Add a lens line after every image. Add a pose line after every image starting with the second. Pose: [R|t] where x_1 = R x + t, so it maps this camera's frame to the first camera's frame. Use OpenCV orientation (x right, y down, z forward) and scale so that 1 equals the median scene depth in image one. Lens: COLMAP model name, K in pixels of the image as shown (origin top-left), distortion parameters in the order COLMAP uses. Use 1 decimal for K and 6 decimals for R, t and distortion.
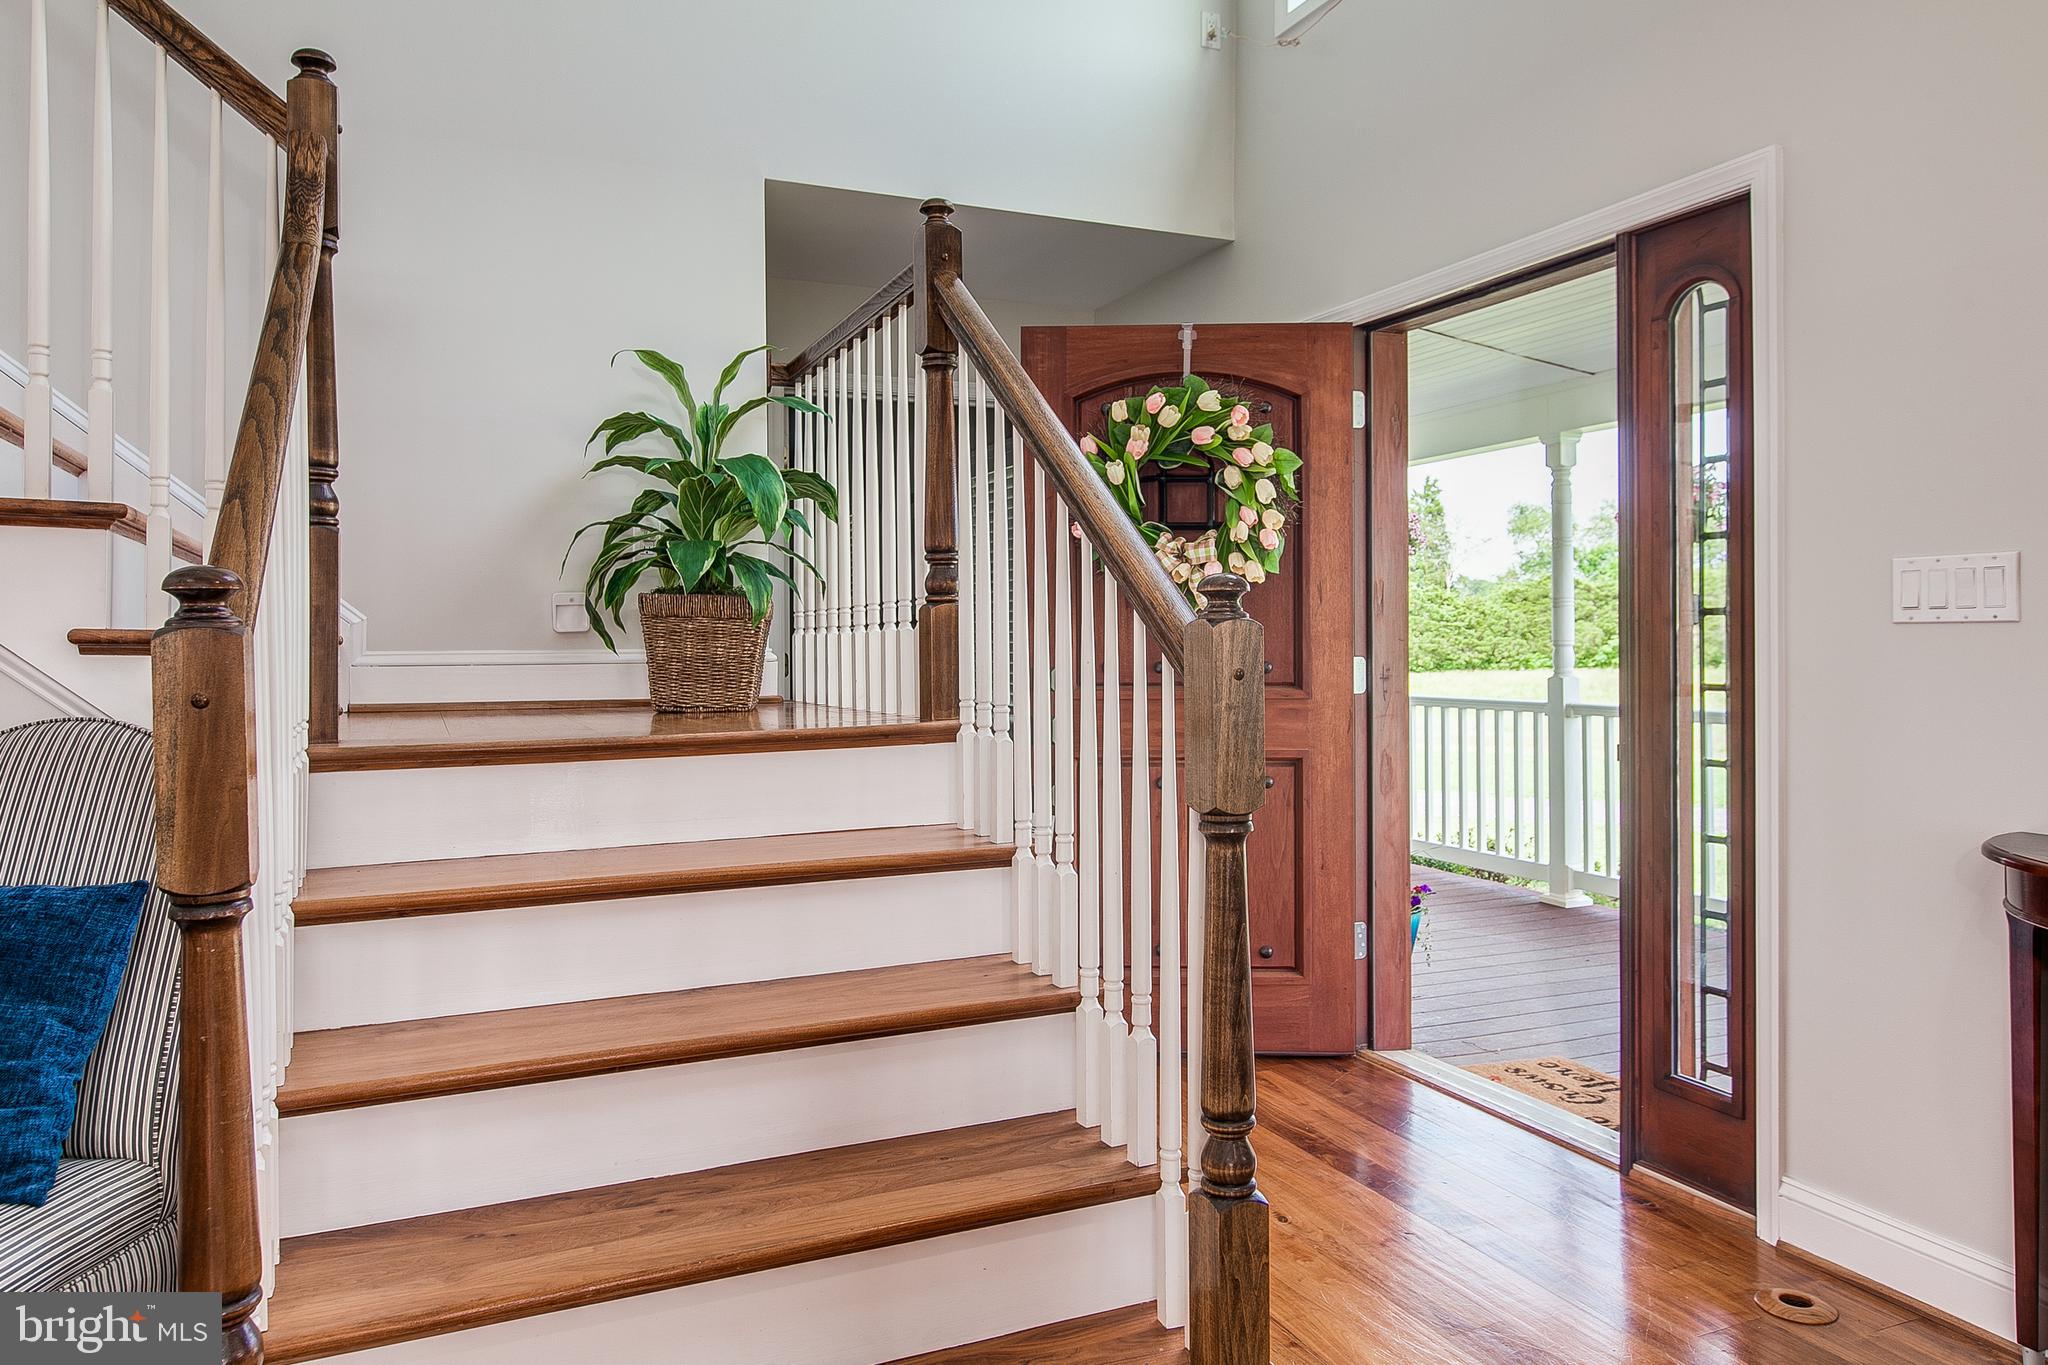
lens RADIAL K [[1358.1, 0, 1026.7], [0, 1358.1, 642.3], [0, 0, 1]] dist [-0.002903, -0.000849]
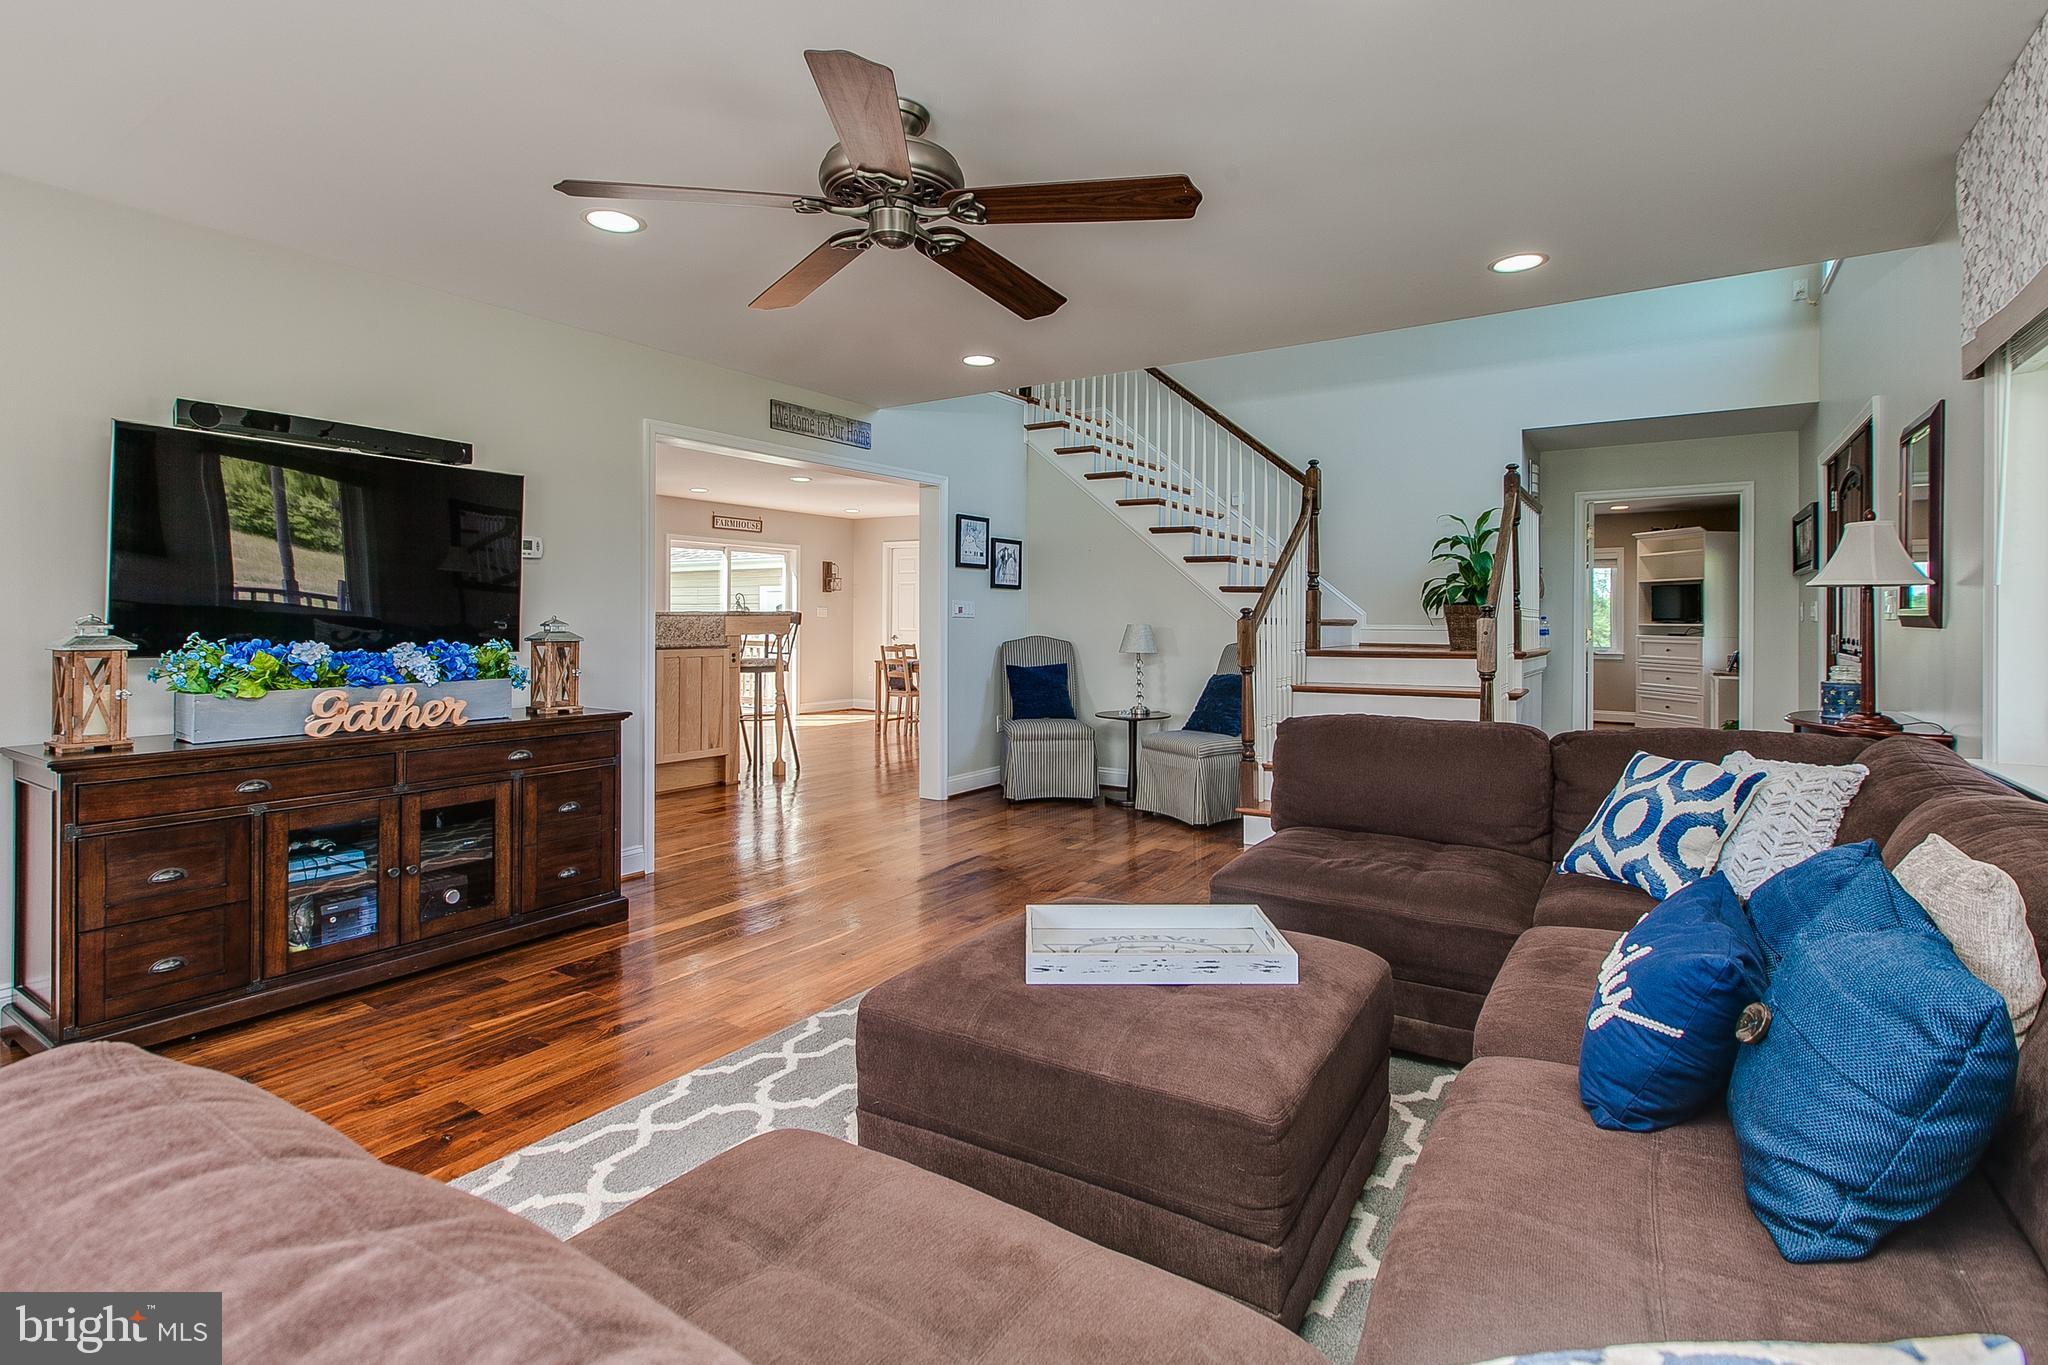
lens RADIAL K [[974.4, 0, 1027.3], [0, 974.4, 620.8], [0, 0, 1]] dist [-0.000079, -0.000072]
pose [[0.539645, 0.006969, -0.841864, 1.071928], [-0.006829, 0.999969, 0.003901, -0.005689], [0.841865, 0.003644, 0.539676, -0.895729]]
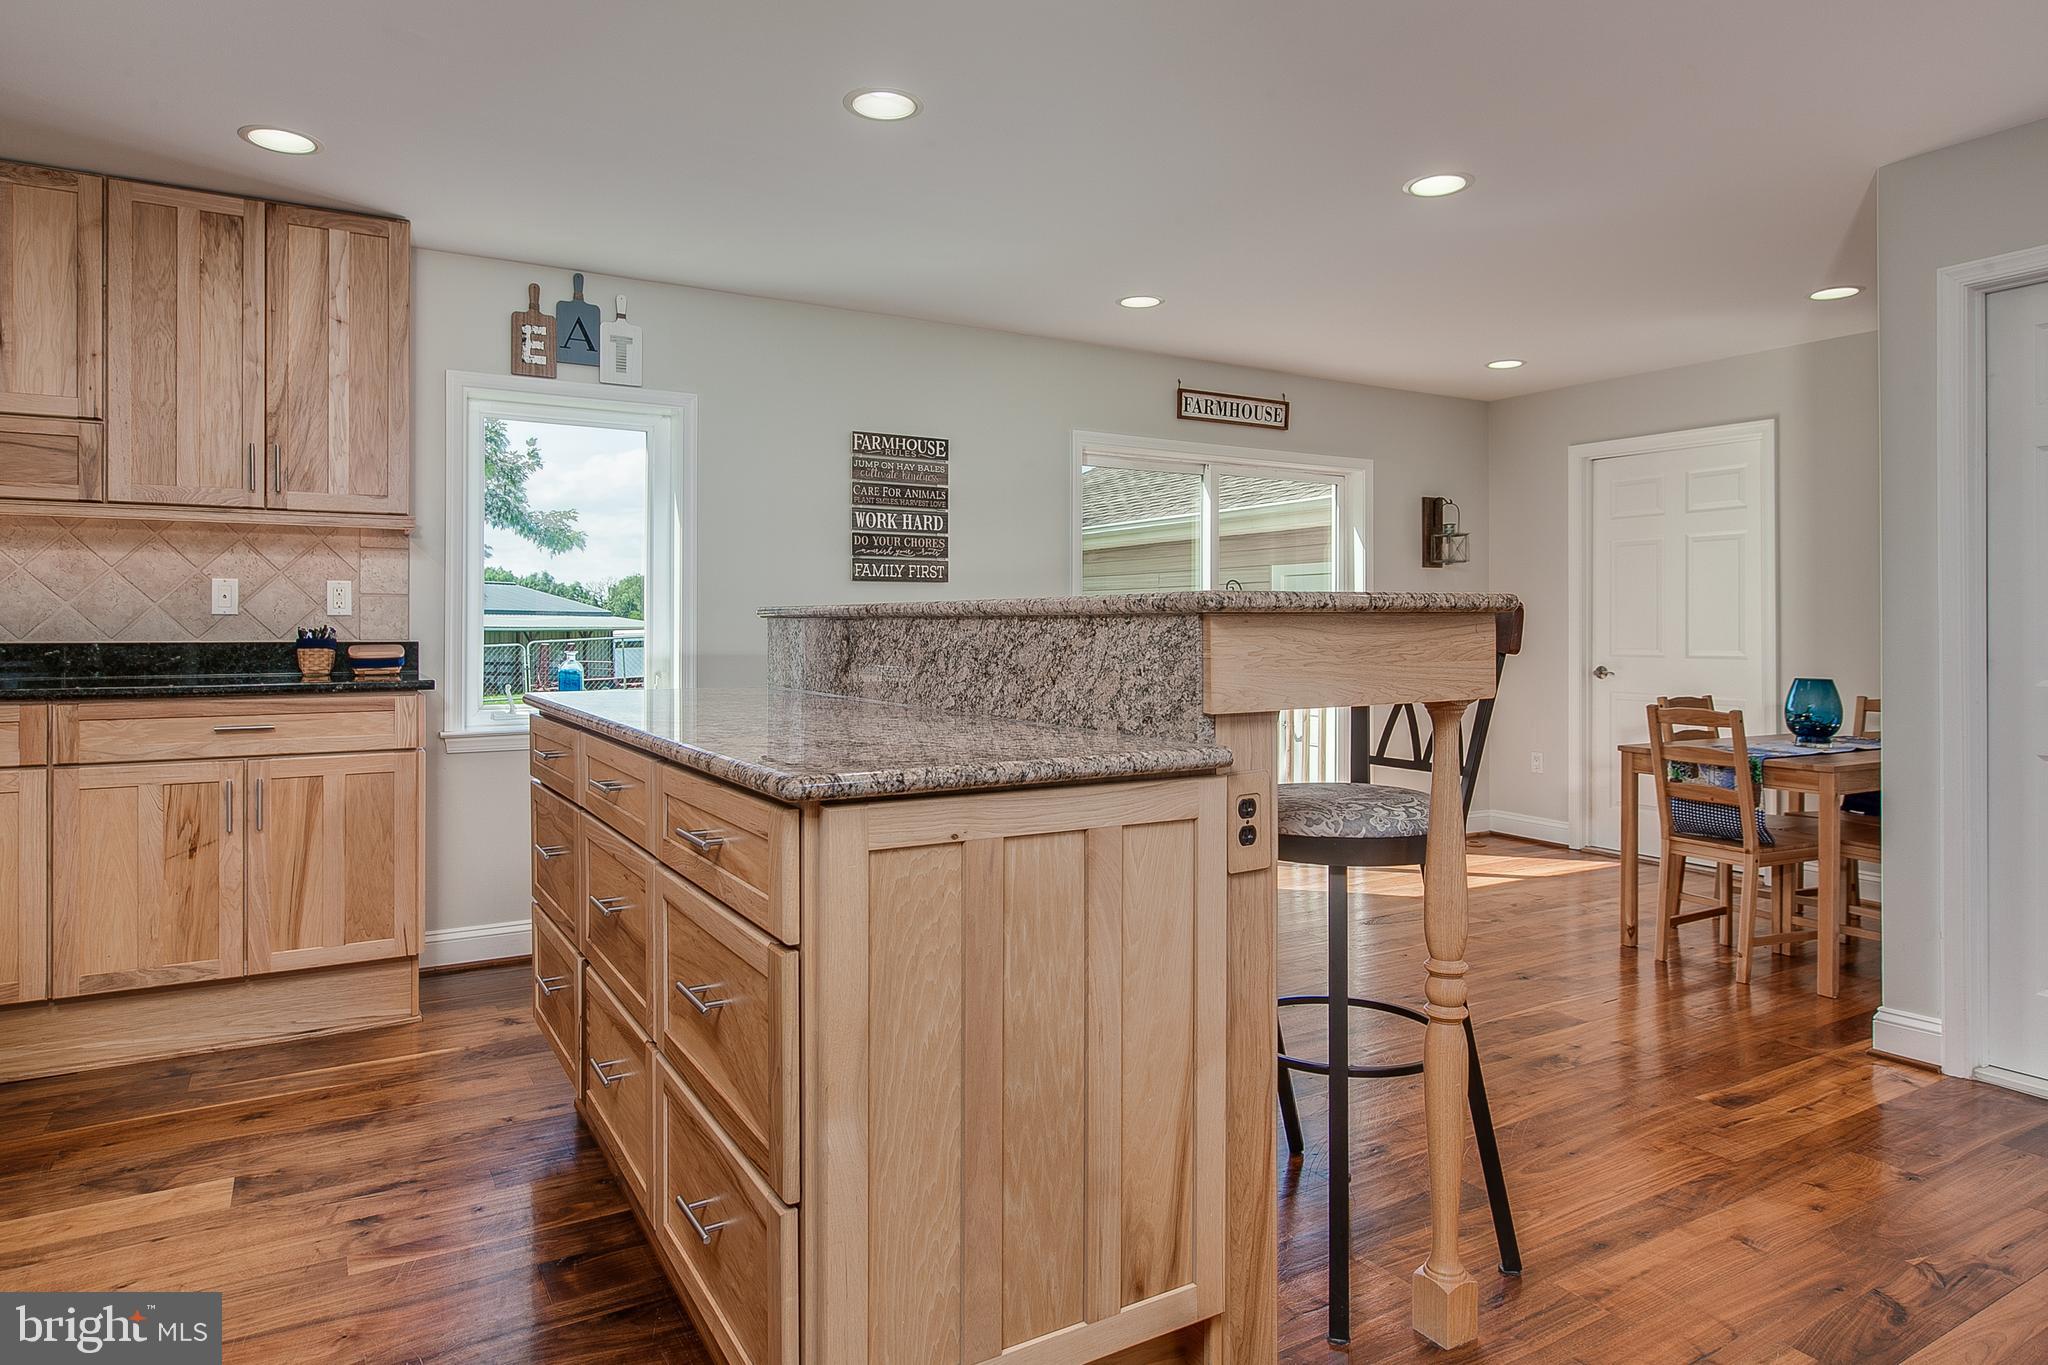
lens RADIAL K [[1213.6, 0, 1019.7], [0, 1213.6, 627.3], [0, 0, 1]] dist [0.000072, -0.000201]
pose [[0.111478, 0.004181, -0.993758, -0.861074], [-0.000513, 0.999991, 0.004150, 0.000758], [0.993767, 0.000047, 0.111479, -0.358513]]
